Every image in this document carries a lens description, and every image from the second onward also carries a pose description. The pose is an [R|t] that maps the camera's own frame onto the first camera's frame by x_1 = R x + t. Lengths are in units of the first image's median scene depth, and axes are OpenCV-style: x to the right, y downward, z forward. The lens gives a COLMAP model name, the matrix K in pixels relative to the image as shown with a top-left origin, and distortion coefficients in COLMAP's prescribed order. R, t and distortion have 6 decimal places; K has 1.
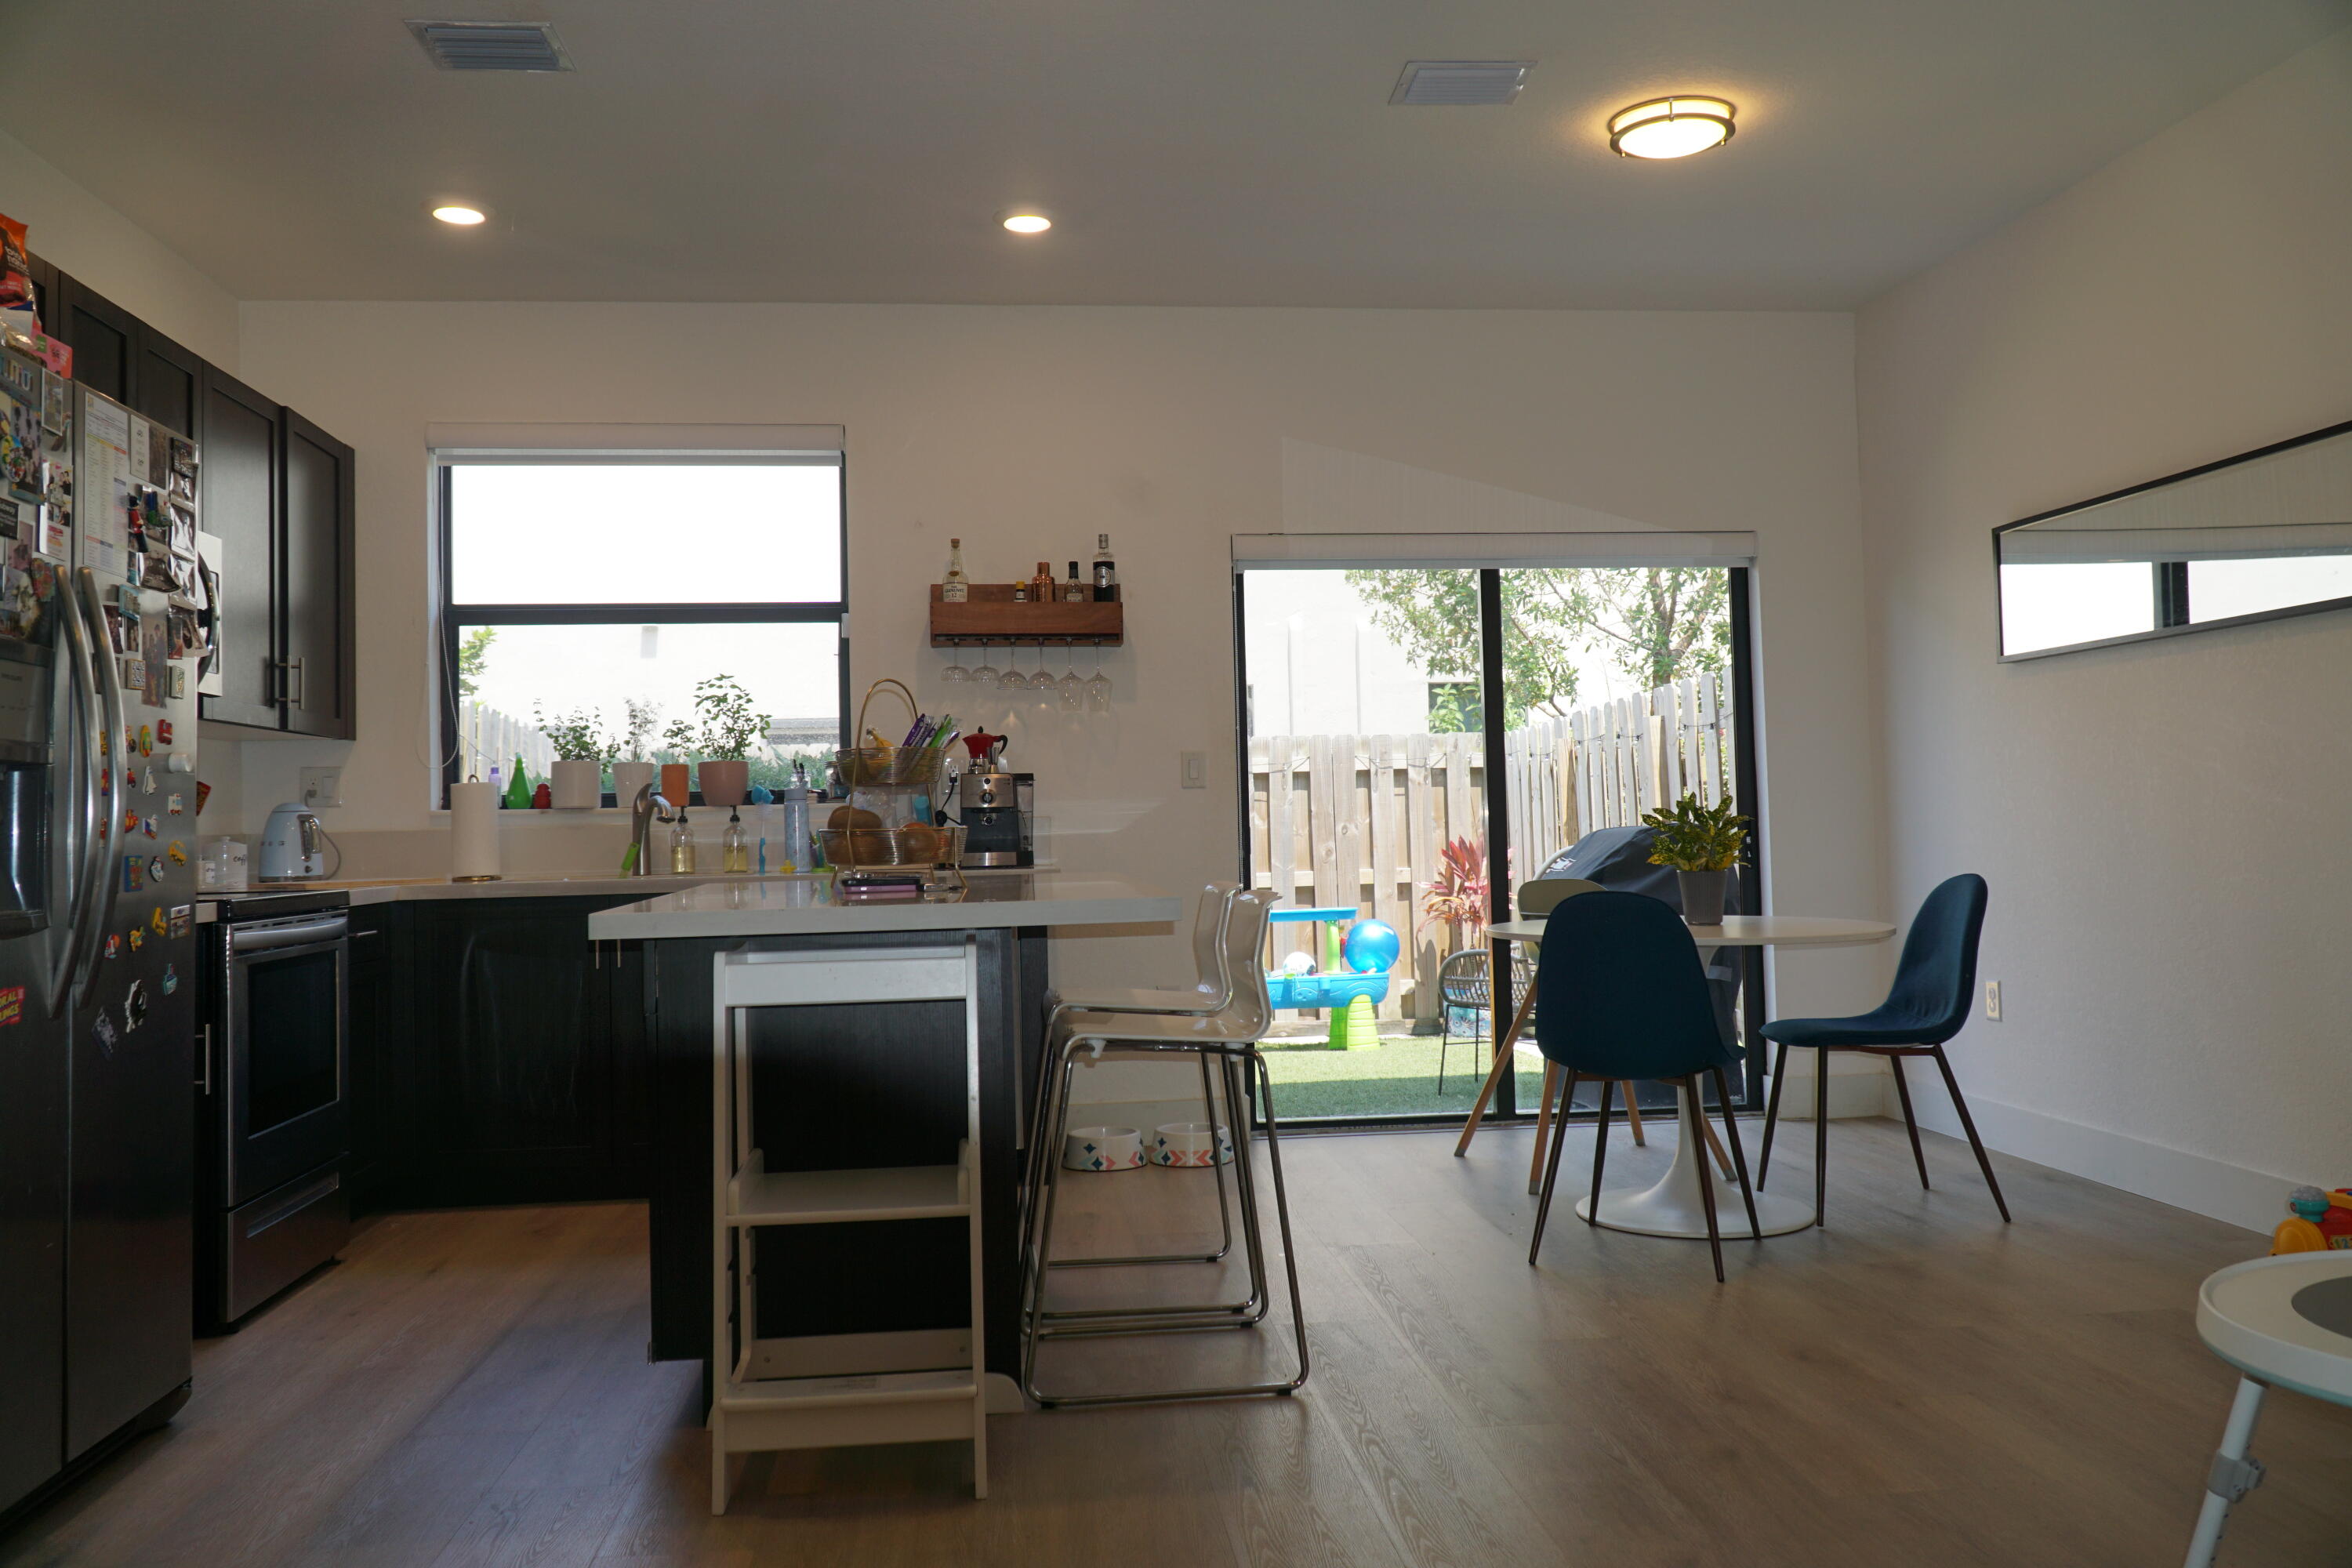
lens RADIAL K [[1868.3, 0, 1182.3], [0, 1868.3, 761.8], [0, 0, 1]] dist [-0.002291, -0.014569]
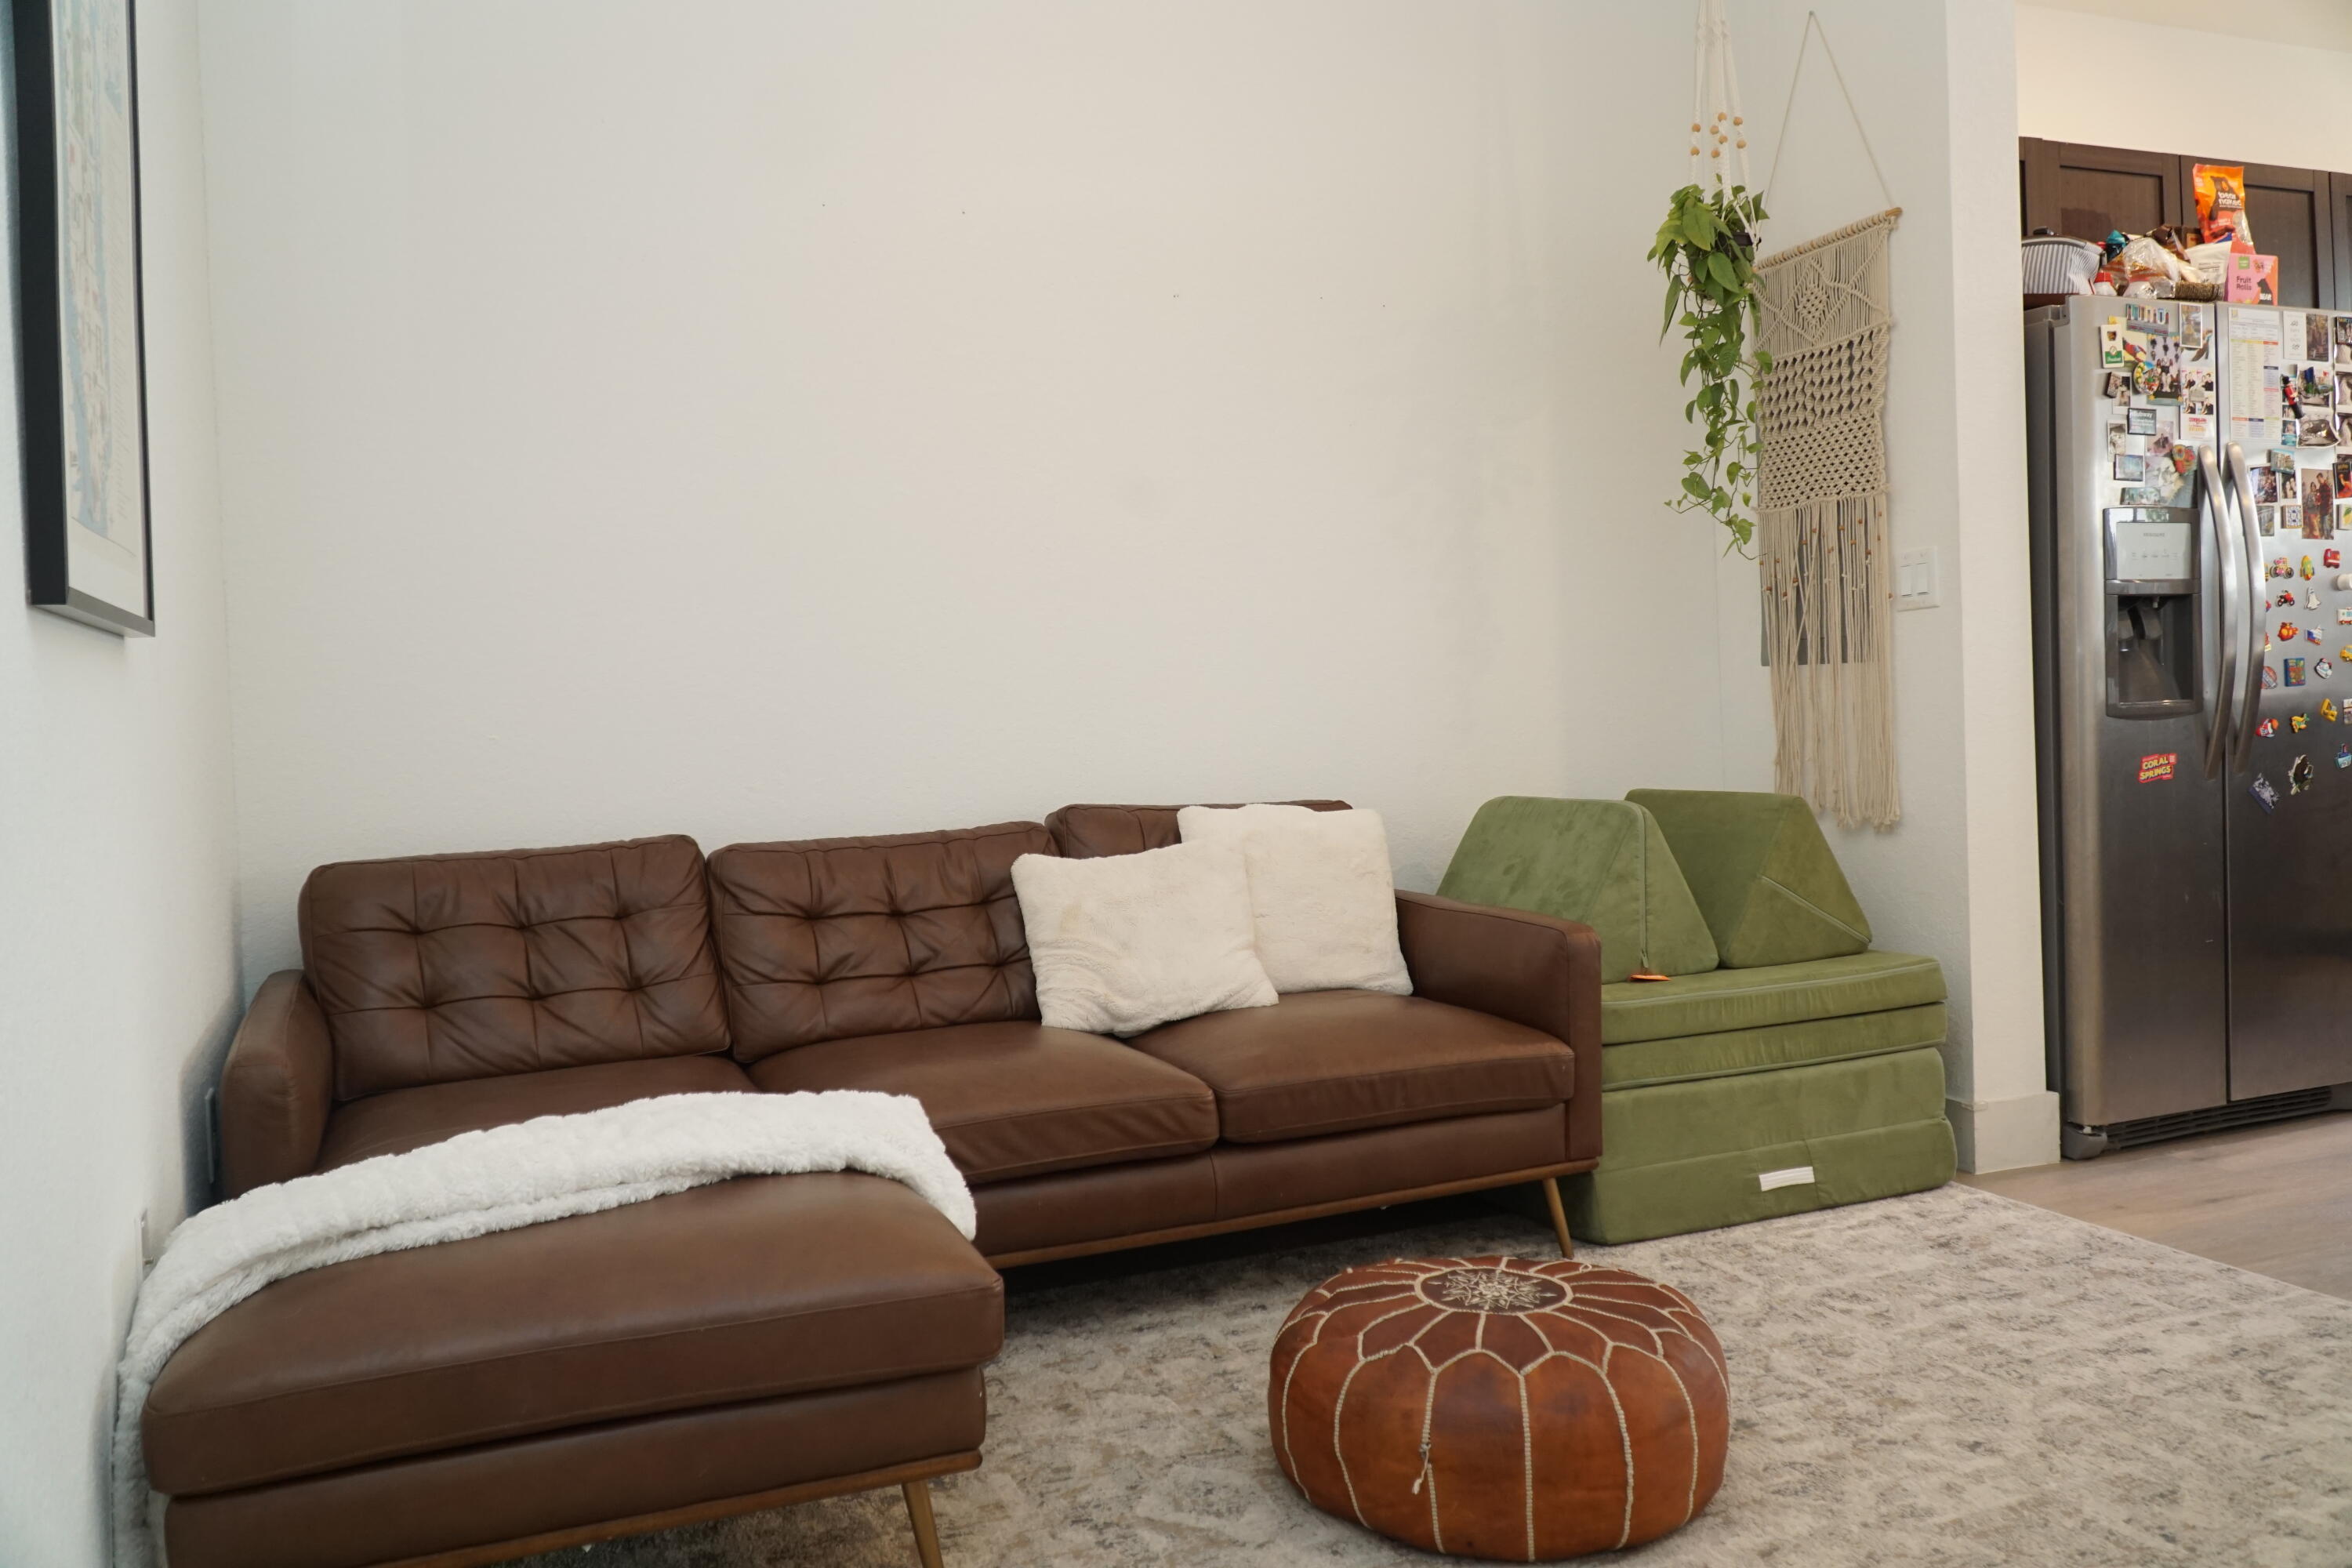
lens RADIAL K [[1868.3, 0, 1167.2], [0, 1868.3, 759.0], [0, 0, 1]] dist [-0.002291, -0.014569]
pose [[0.268863, 0.037308, -0.962456, 0.249327], [0.069685, 0.995877, 0.058071, -0.004864], [0.960654, -0.082682, 0.265154, -0.049249]]
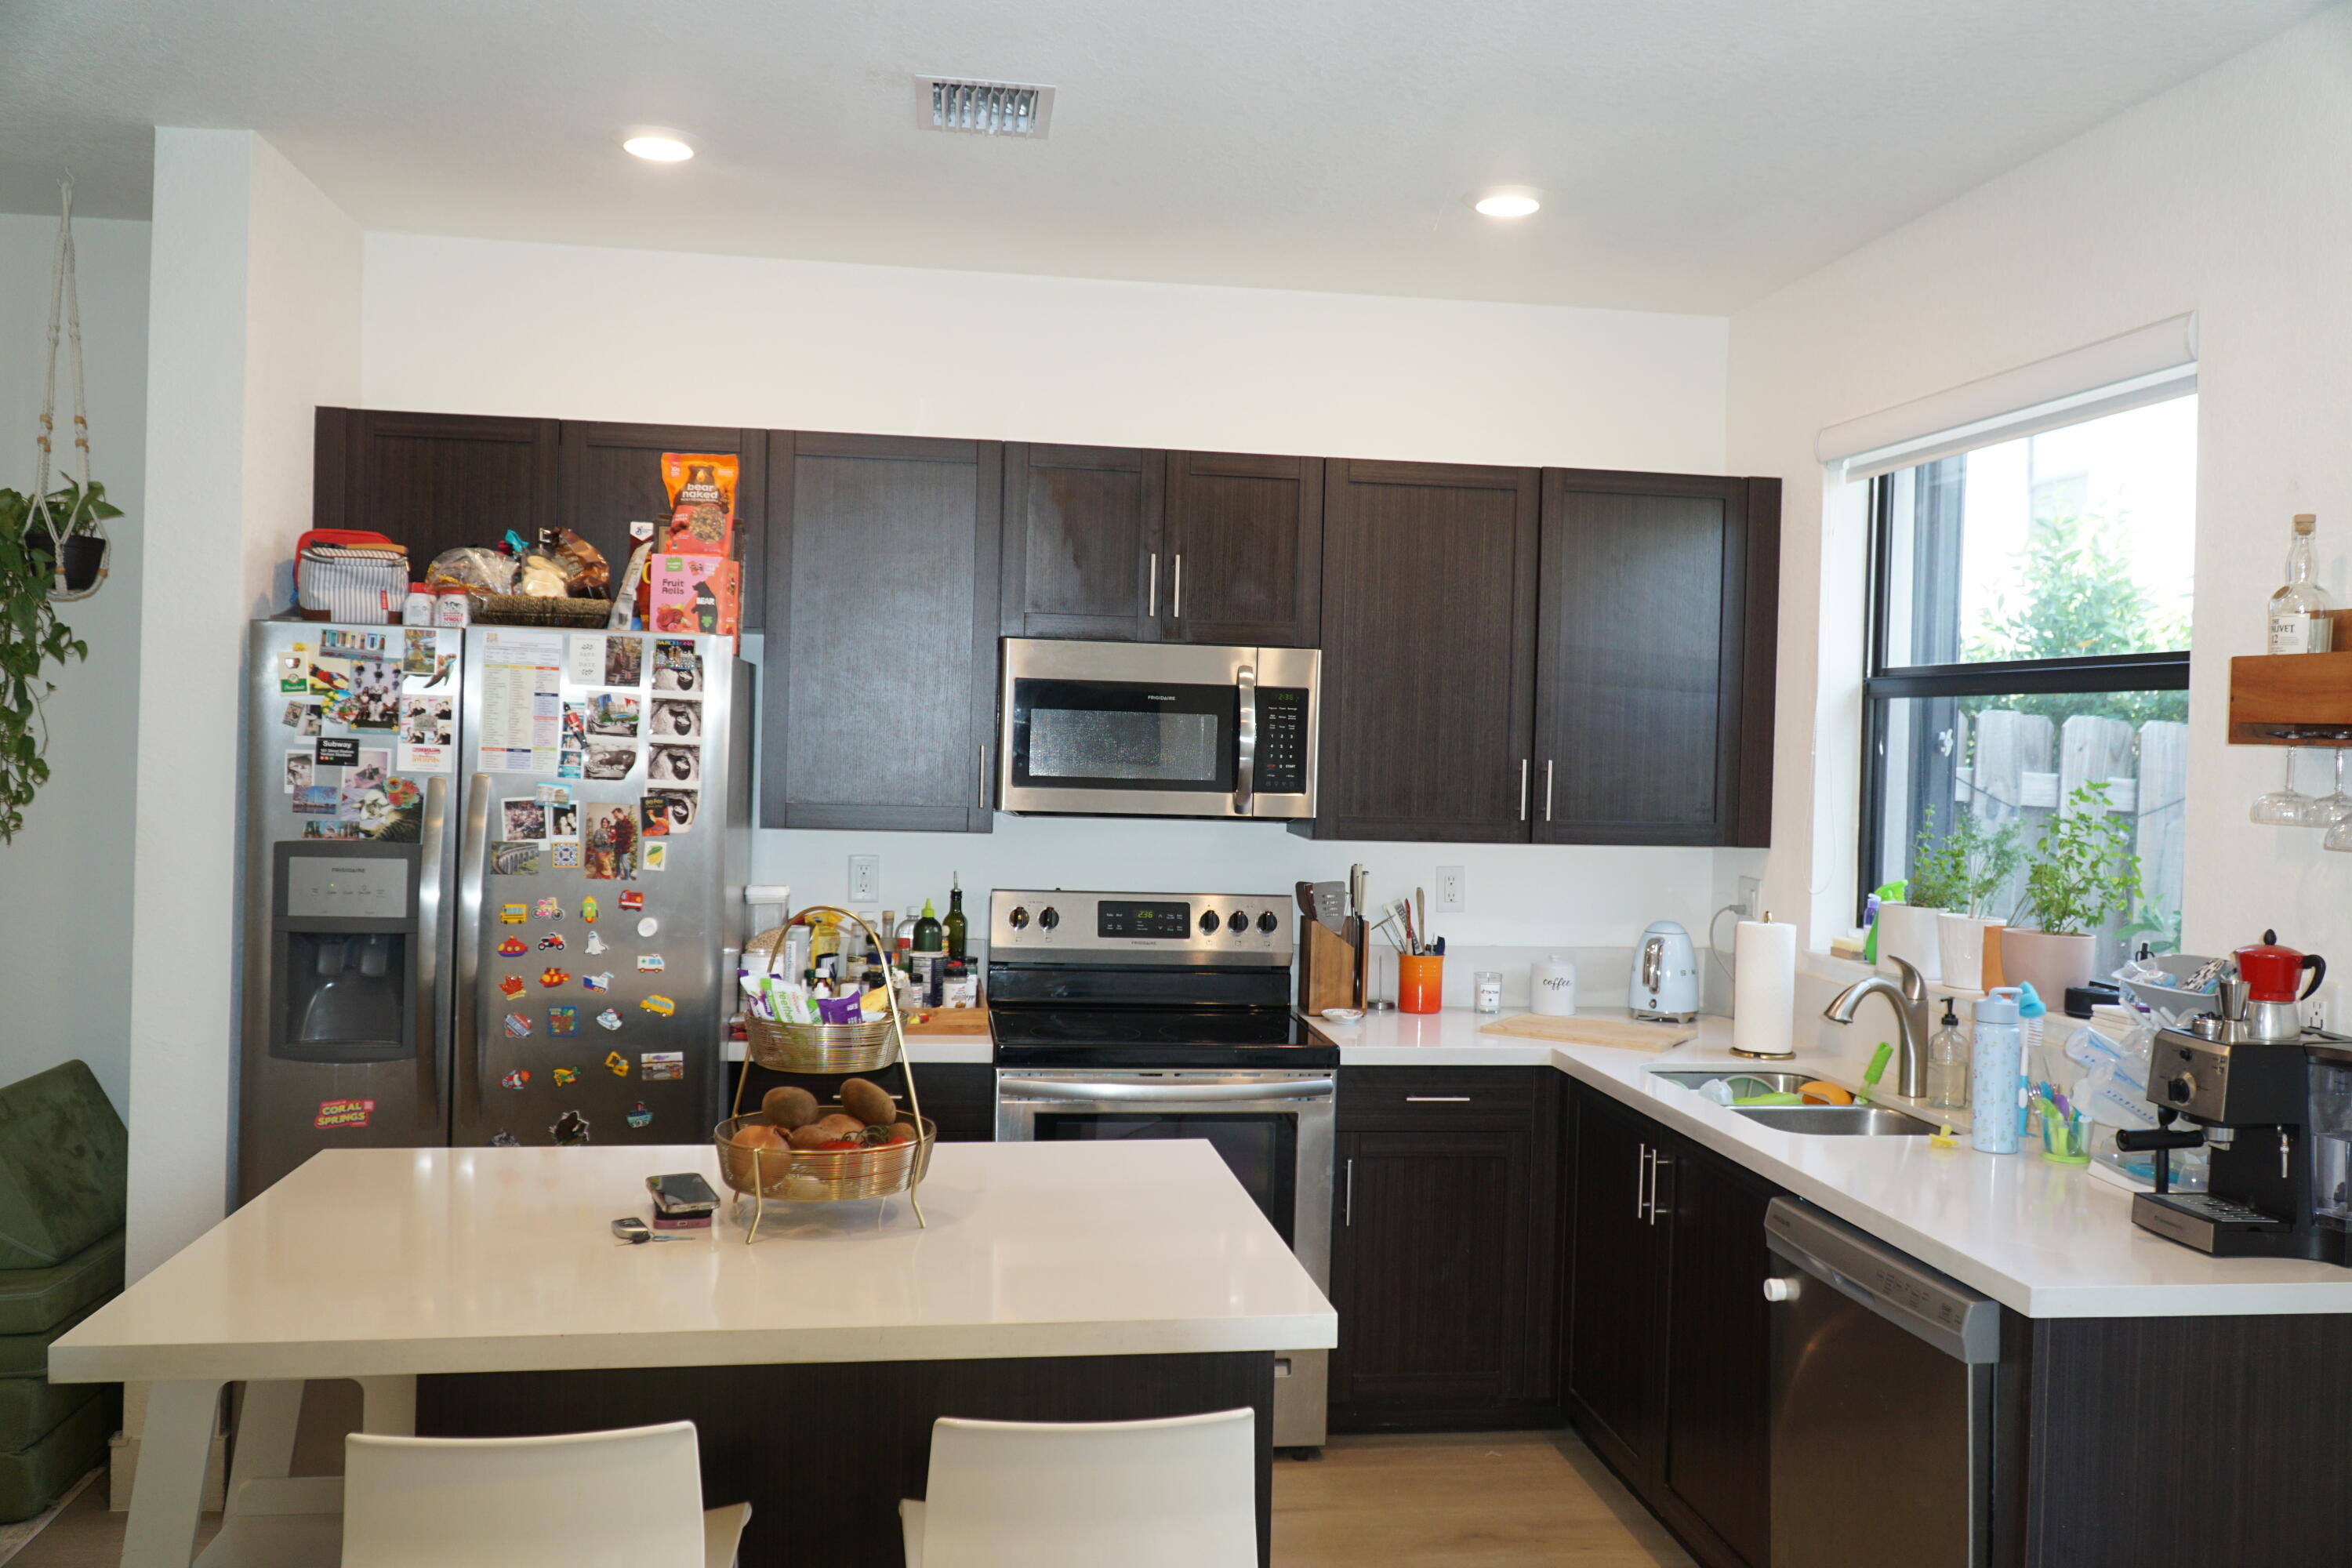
lens RADIAL K [[1868.3, 0, 1172.9], [0, 1868.3, 749.1], [0, 0, 1]] dist [-0.002291, -0.014569]
pose [[0.029750, 0.032394, -0.999032, 0.339815], [0.006541, 0.999447, 0.032602, -0.080360], [0.999536, -0.007505, 0.029522, 0.724069]]
